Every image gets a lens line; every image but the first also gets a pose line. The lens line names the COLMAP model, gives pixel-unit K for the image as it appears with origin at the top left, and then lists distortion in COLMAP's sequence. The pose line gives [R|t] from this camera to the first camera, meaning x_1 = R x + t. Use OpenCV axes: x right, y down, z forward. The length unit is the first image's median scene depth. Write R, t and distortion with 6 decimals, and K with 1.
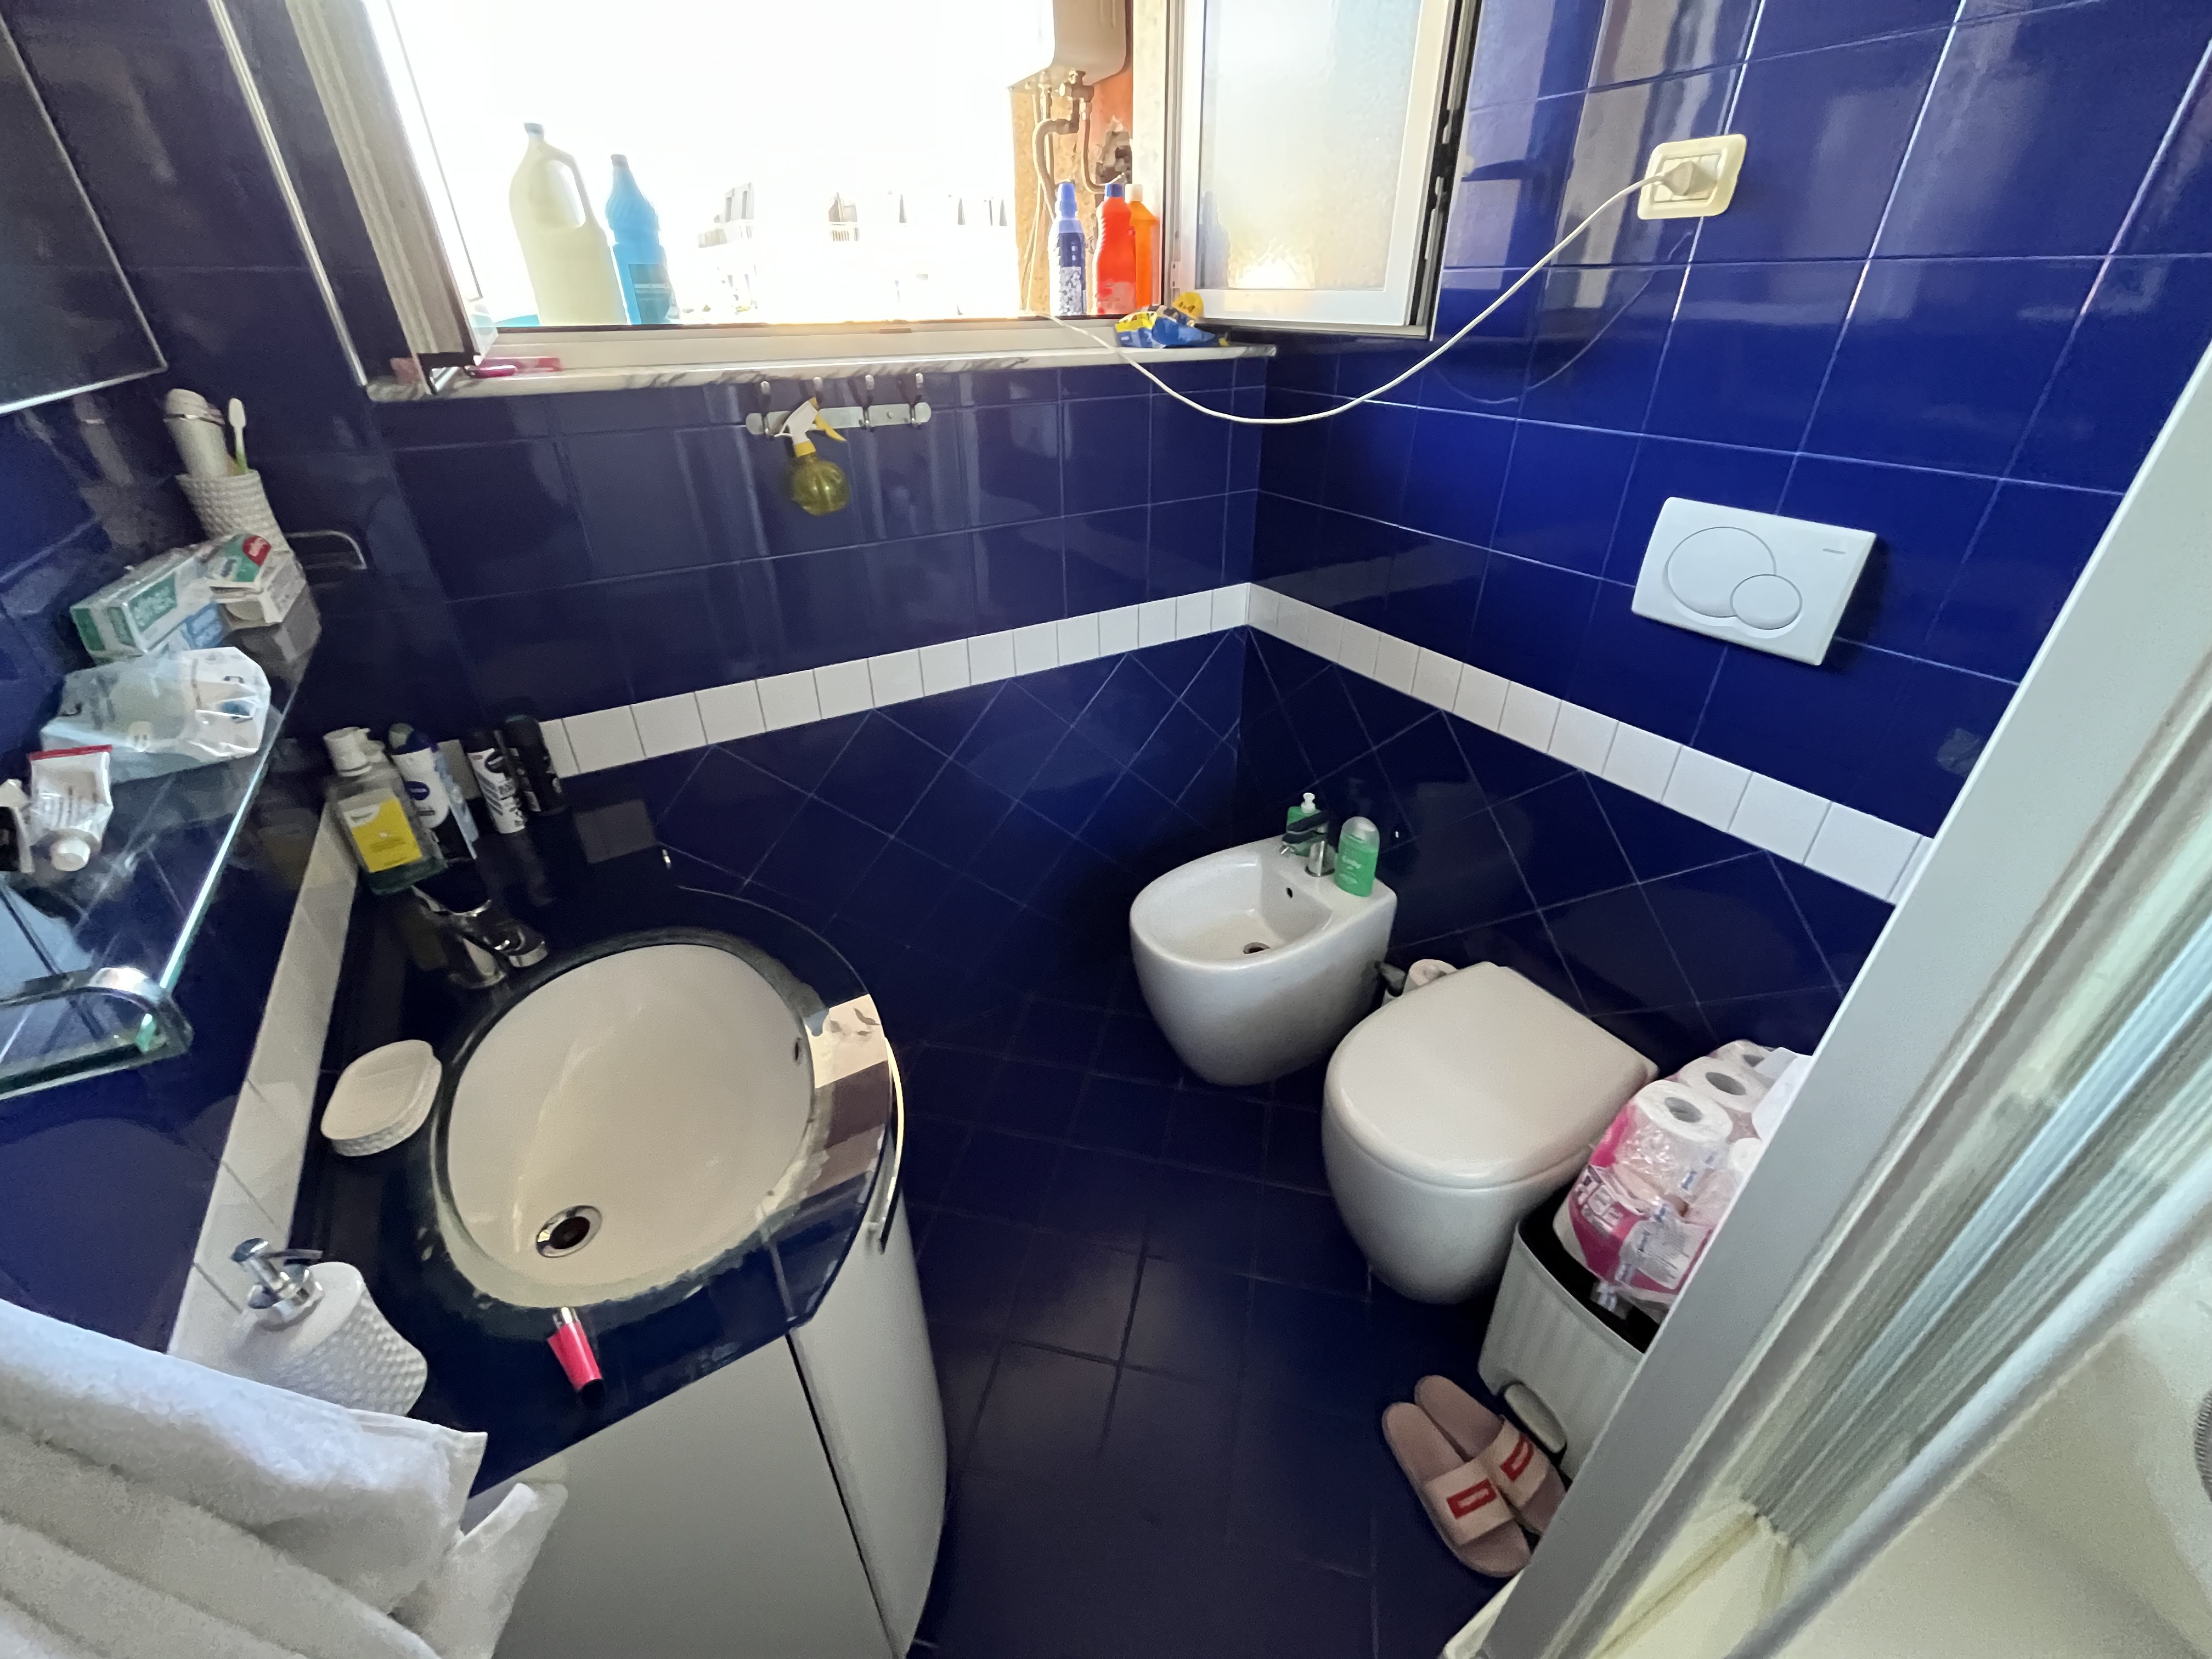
lens RADIAL K [[895.6, 0, 1109.8], [0, 895.6, 821.3], [0, 0, 1]] dist [-0.001704, 0.000088]
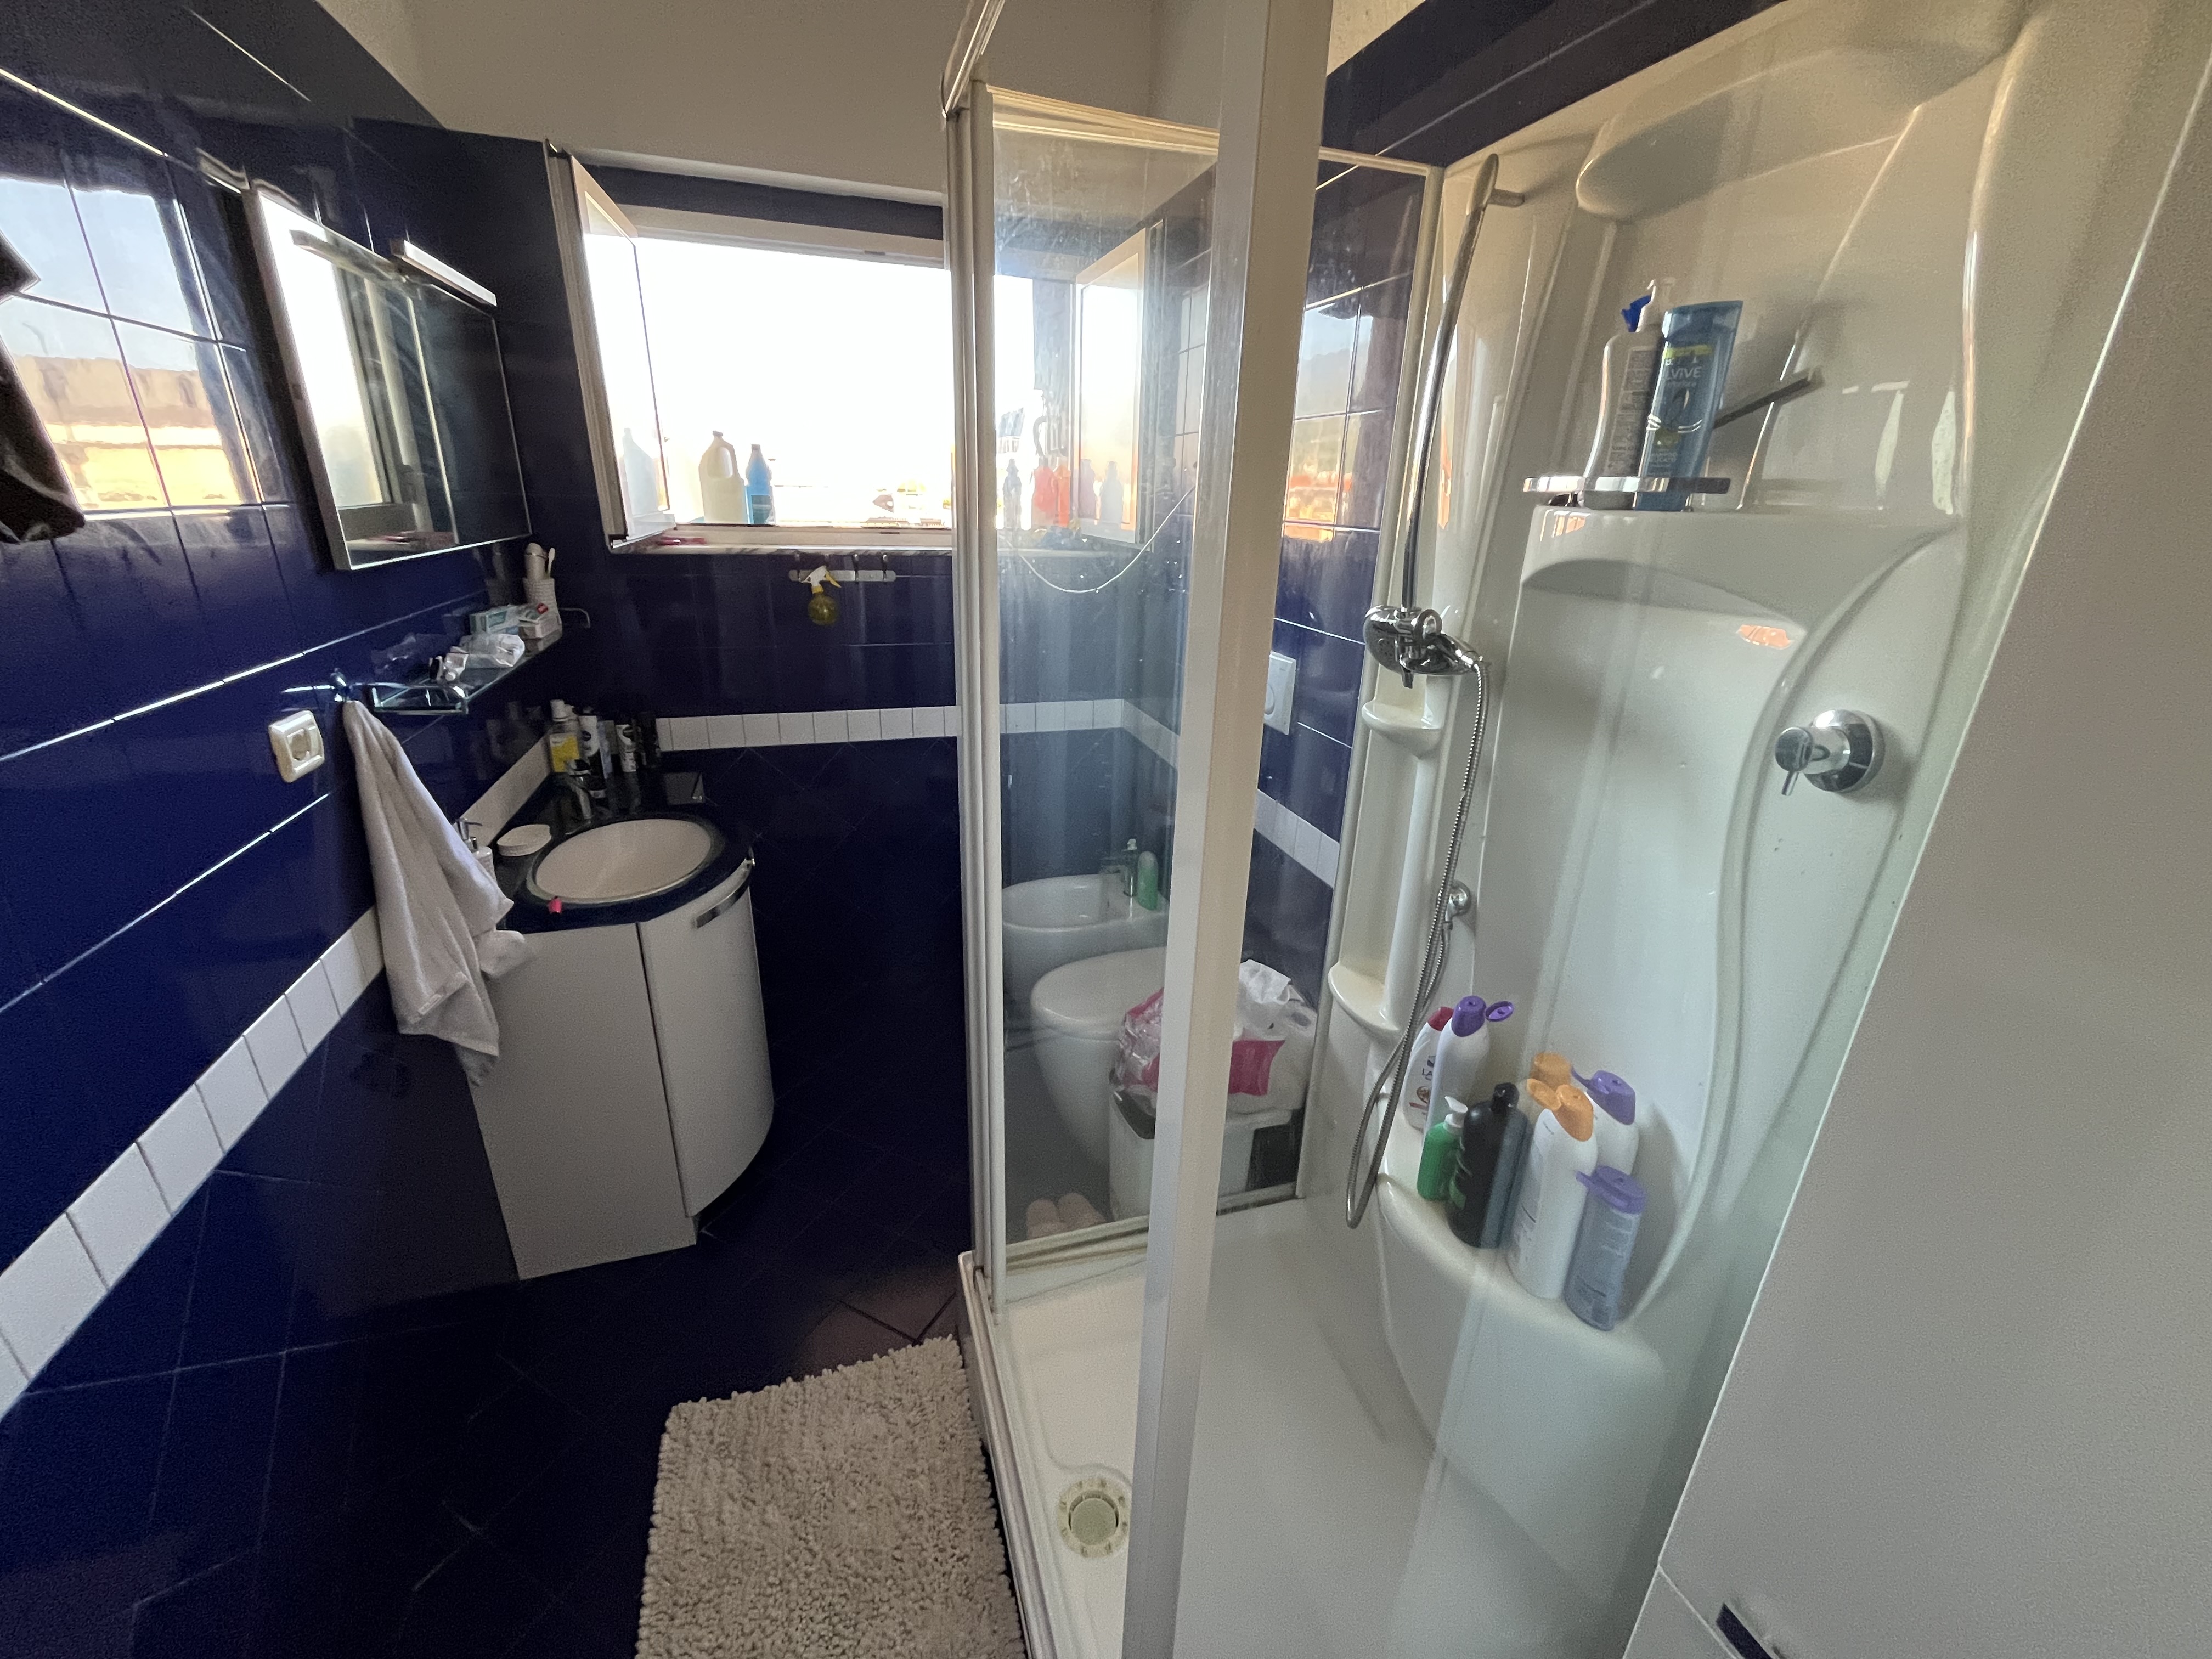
lens RADIAL K [[895.6, 0, 1109.8], [0, 895.6, 821.3], [0, 0, 1]] dist [-0.001704, 0.000088]
pose [[0.971256, 0.113455, -0.209262, 0.761972], [-0.150414, 0.973876, -0.170120, 0.302104], [0.184495, 0.196706, 0.962948, -0.634683]]
